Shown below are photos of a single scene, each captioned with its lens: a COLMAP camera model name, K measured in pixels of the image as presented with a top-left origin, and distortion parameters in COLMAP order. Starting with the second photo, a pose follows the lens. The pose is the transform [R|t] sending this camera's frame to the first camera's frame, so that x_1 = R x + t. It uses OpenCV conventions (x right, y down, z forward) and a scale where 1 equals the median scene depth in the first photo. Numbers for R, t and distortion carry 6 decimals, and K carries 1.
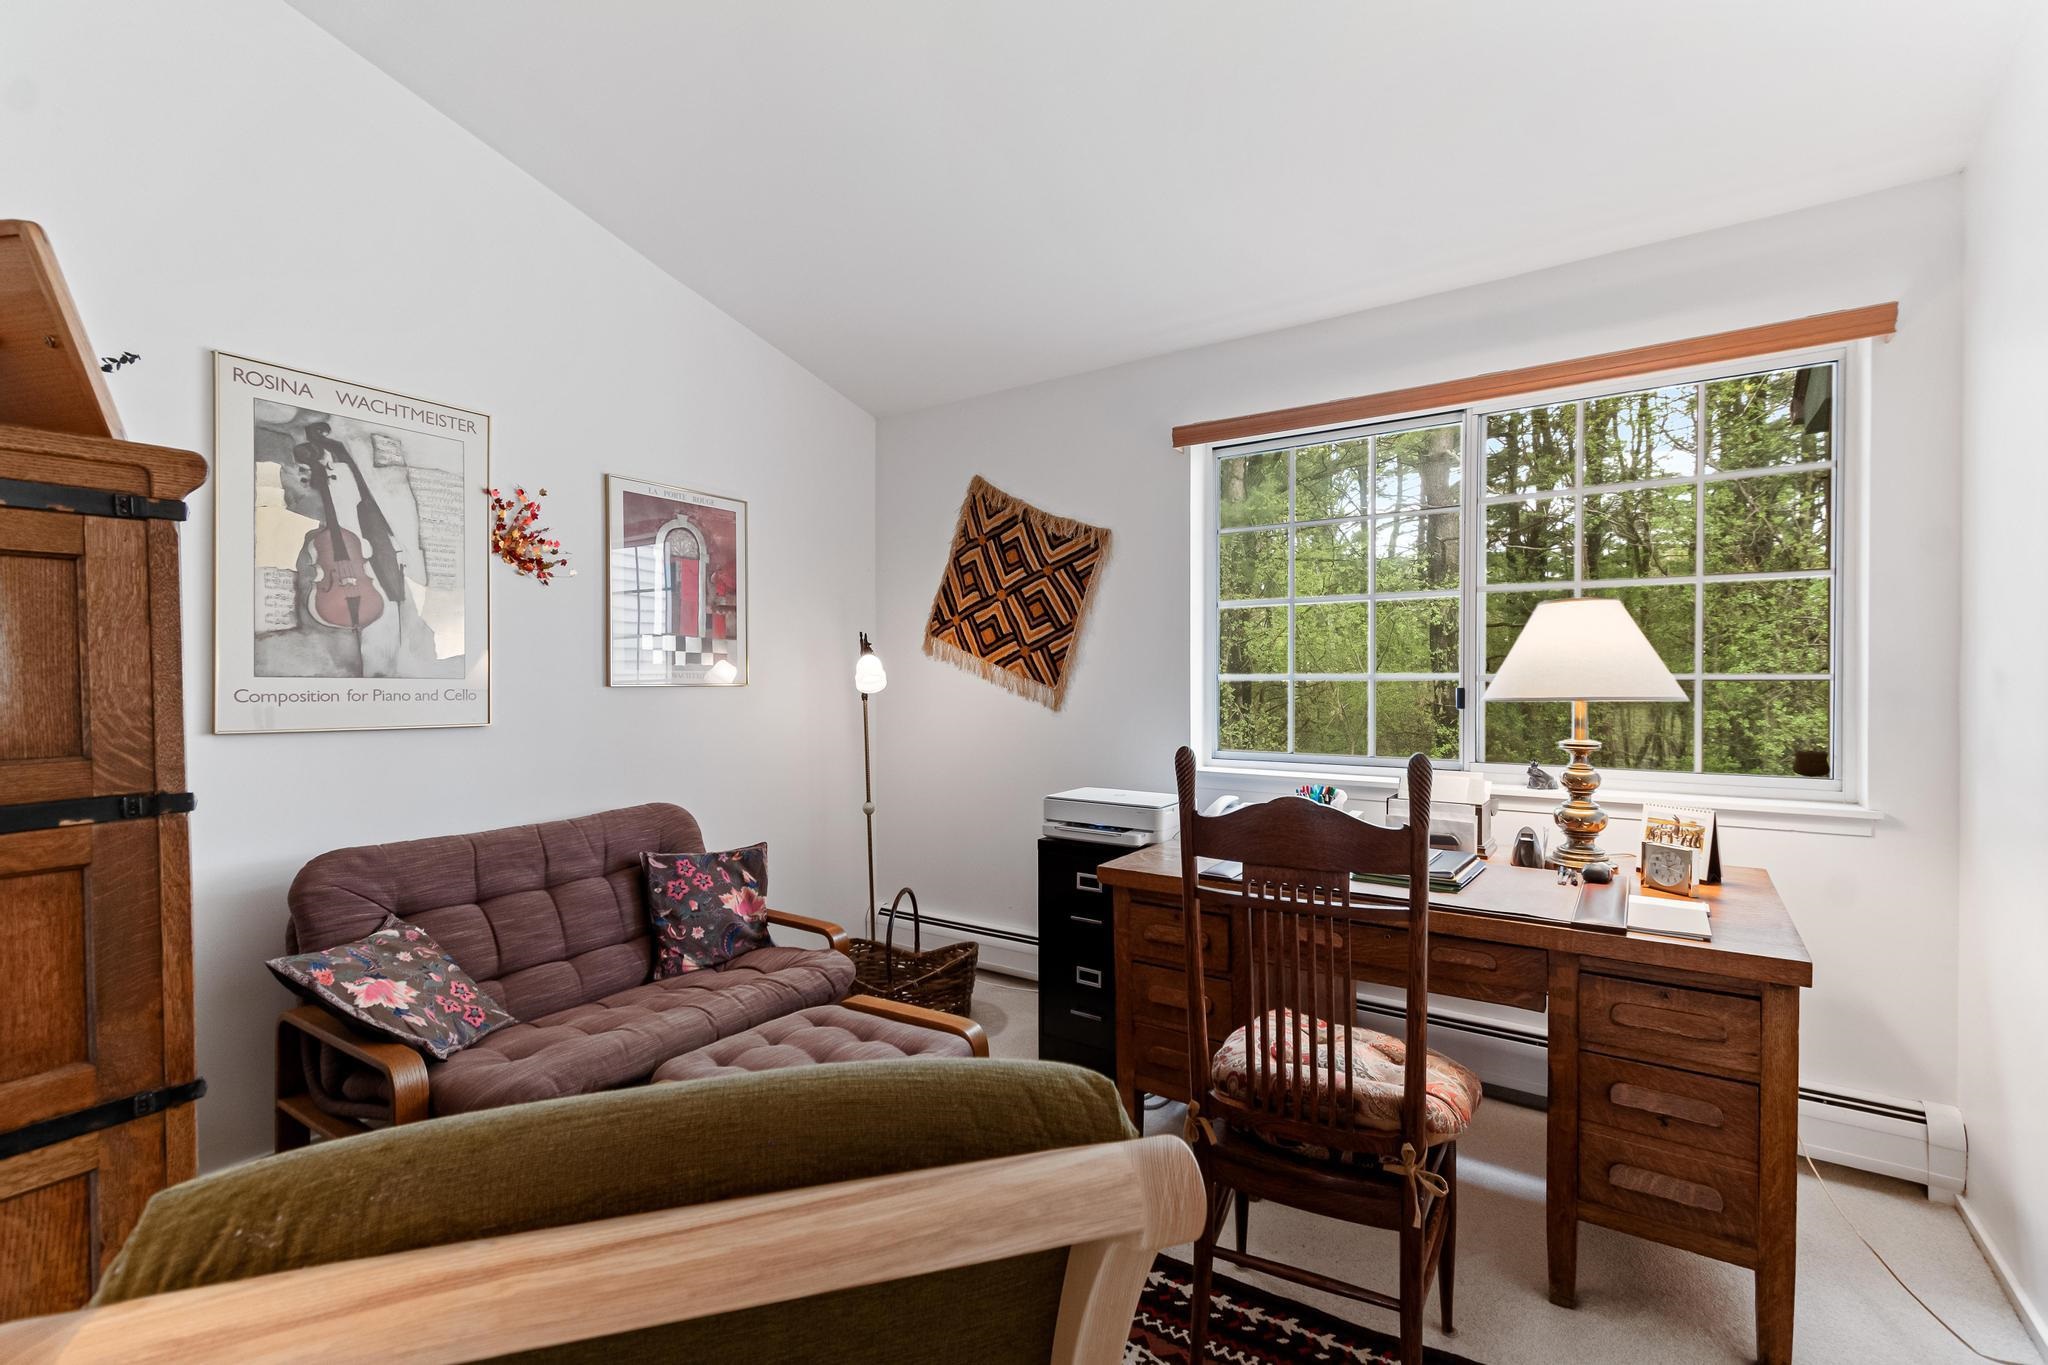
lens RADIAL K [[913.5, 0, 1037.7], [0, 913.5, 689.6], [0, 0, 1]] dist [0.020031, -0.003333]
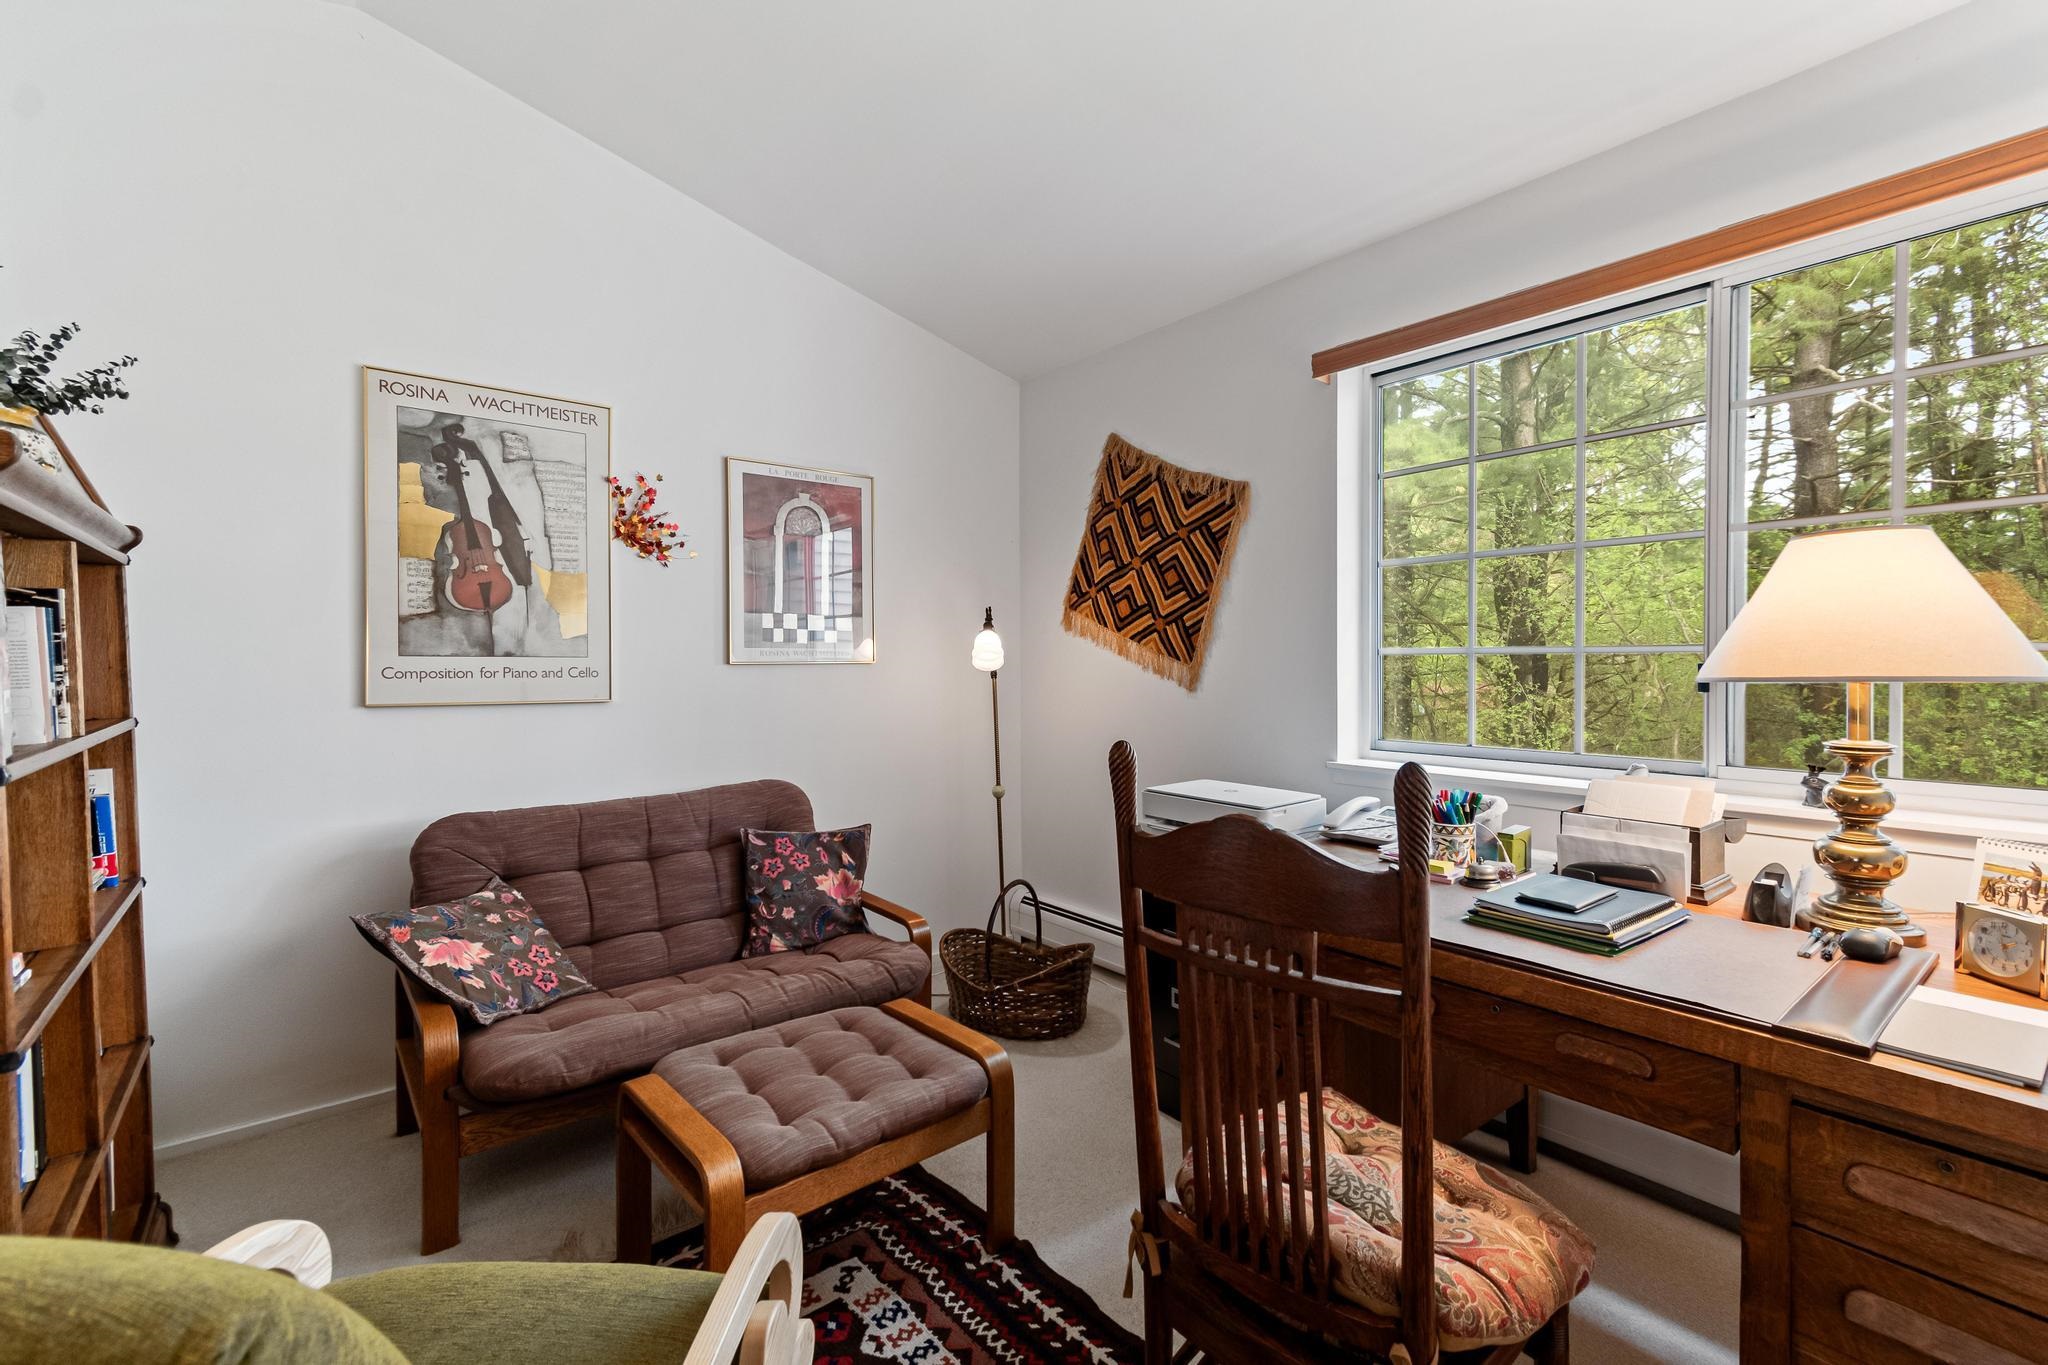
lens RADIAL K [[913.5, 0, 1018.0], [0, 913.5, 672.5], [0, 0, 1]] dist [0.020031, -0.003333]
pose [[0.953482, 0.000618, -0.301451, 0.186734], [0.001032, 0.999985, 0.005313, 0.000892], [0.301450, -0.005377, 0.953467, 0.153180]]
